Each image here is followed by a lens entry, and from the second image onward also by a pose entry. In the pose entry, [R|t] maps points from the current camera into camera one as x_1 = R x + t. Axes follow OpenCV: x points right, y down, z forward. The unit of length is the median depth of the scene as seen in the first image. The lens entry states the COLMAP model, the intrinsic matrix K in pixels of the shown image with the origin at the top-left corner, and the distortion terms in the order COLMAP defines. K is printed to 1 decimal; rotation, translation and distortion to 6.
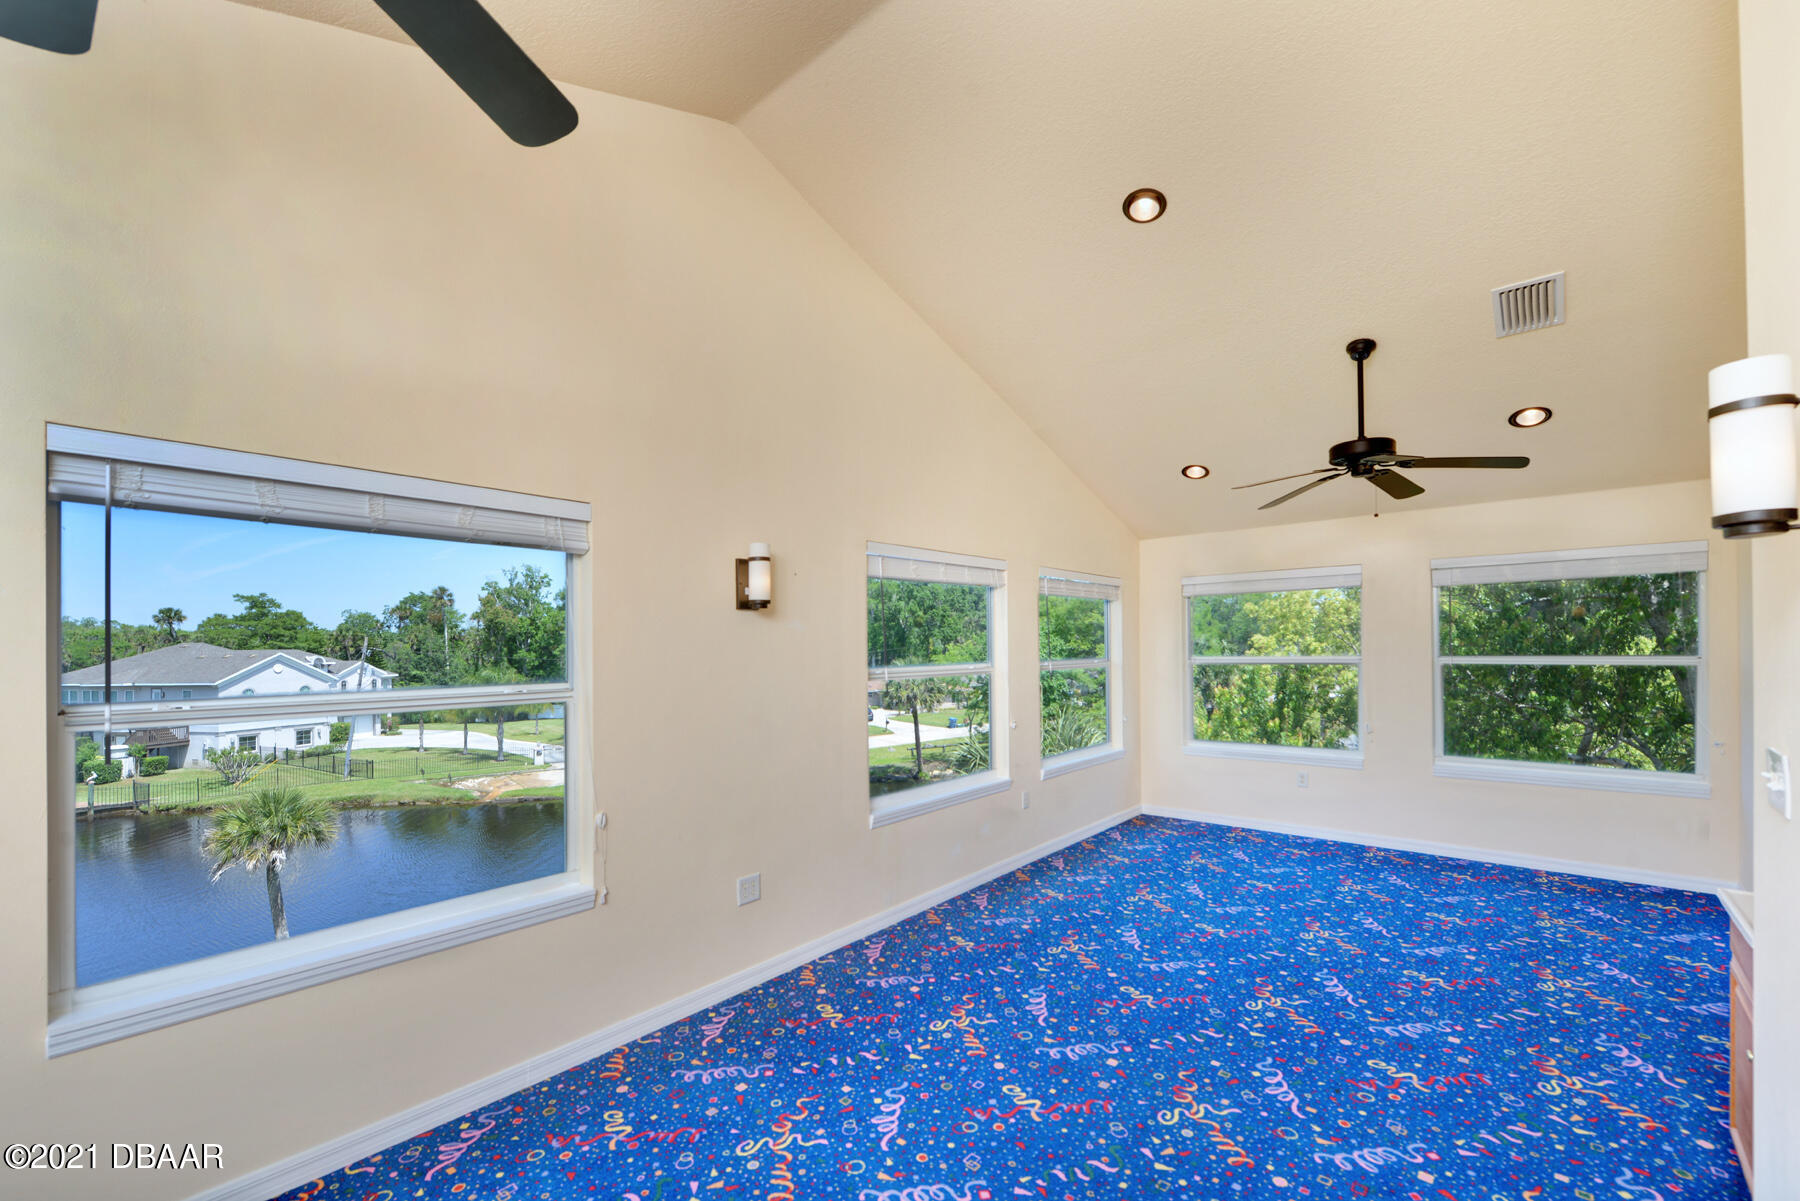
lens RADIAL K [[733.9, 0, 900.9], [0, 733.9, 641.9], [0, 0, 1]] dist [-0.003420, -0.000151]
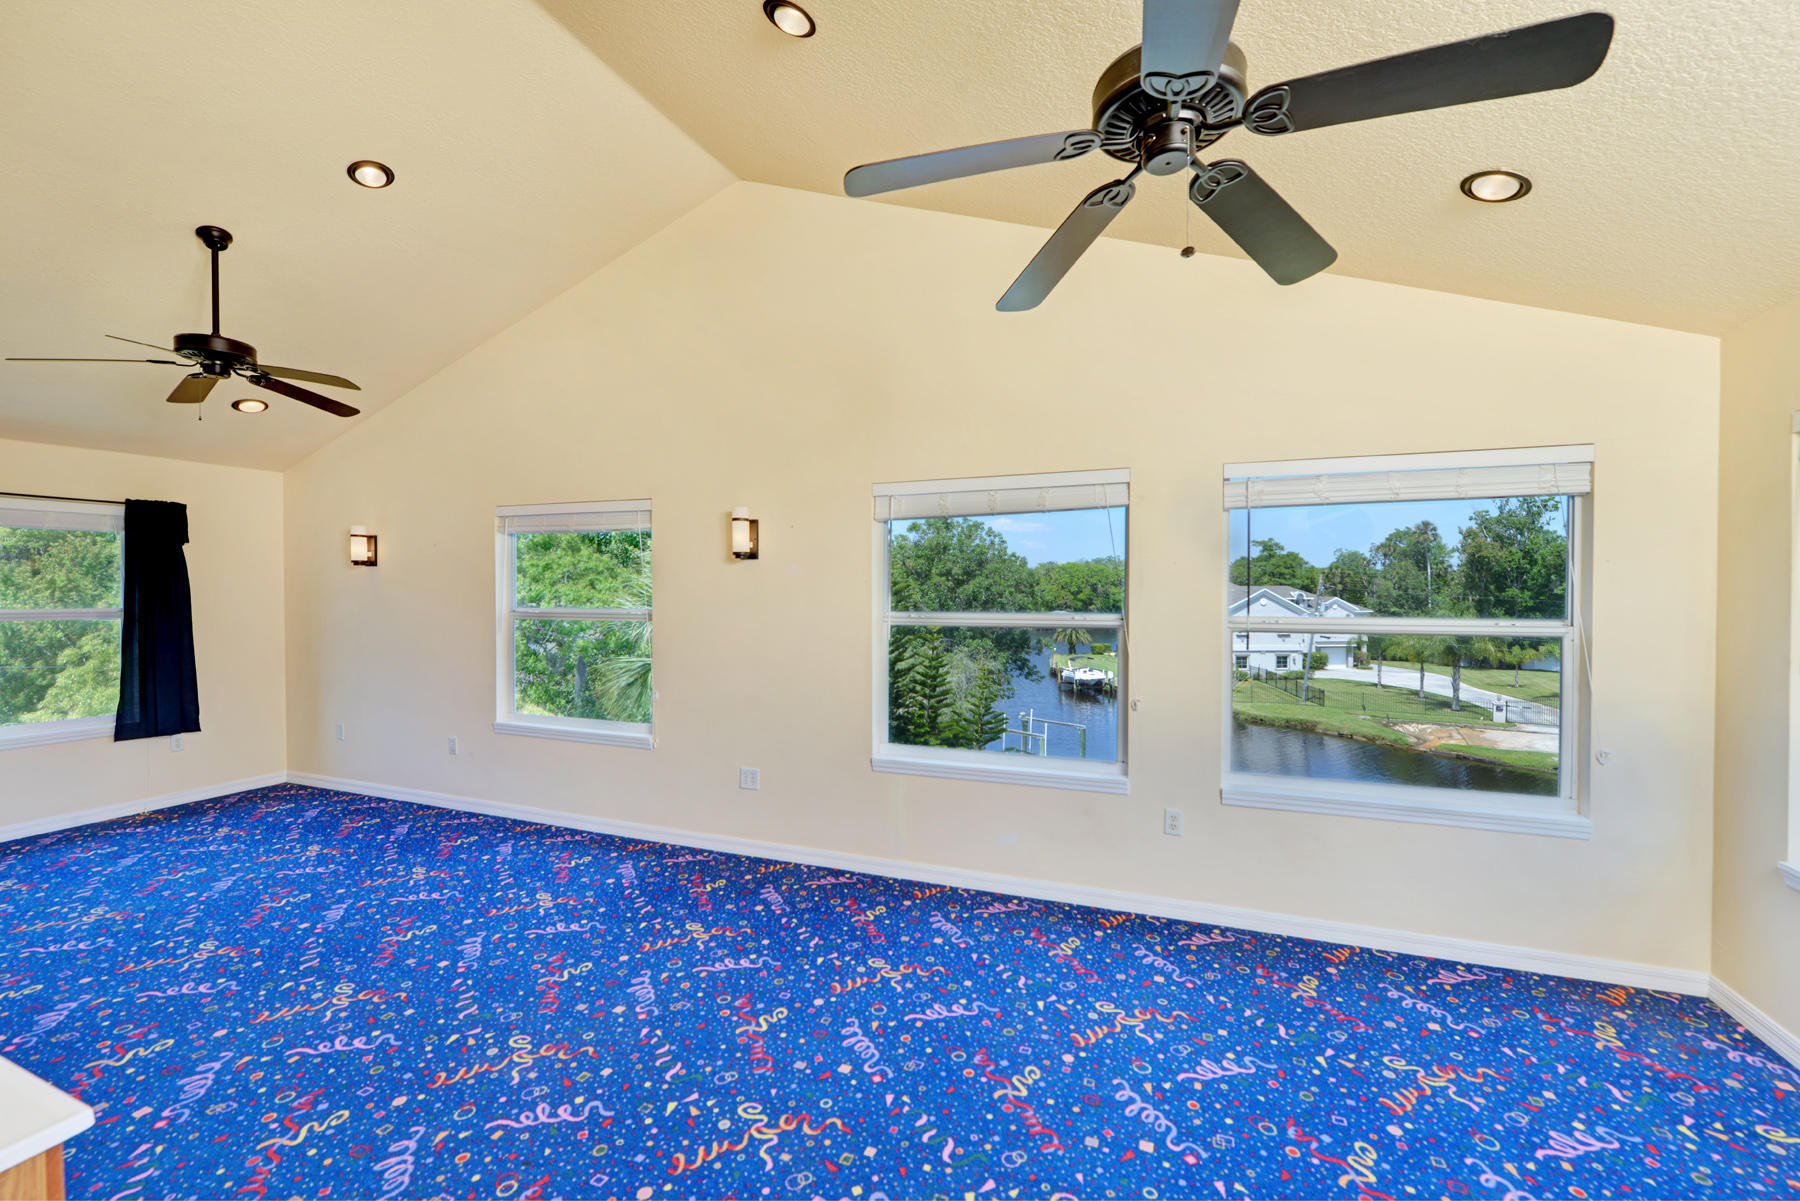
lens RADIAL K [[733.9, 0, 903.7], [0, 733.9, 596.0], [0, 0, 1]] dist [-0.003420, -0.000151]
pose [[0.323623, 0.017882, -0.946017, 0.084672], [0.005039, 0.999775, 0.020622, -0.000532], [0.946173, -0.011441, 0.323460, 0.065909]]
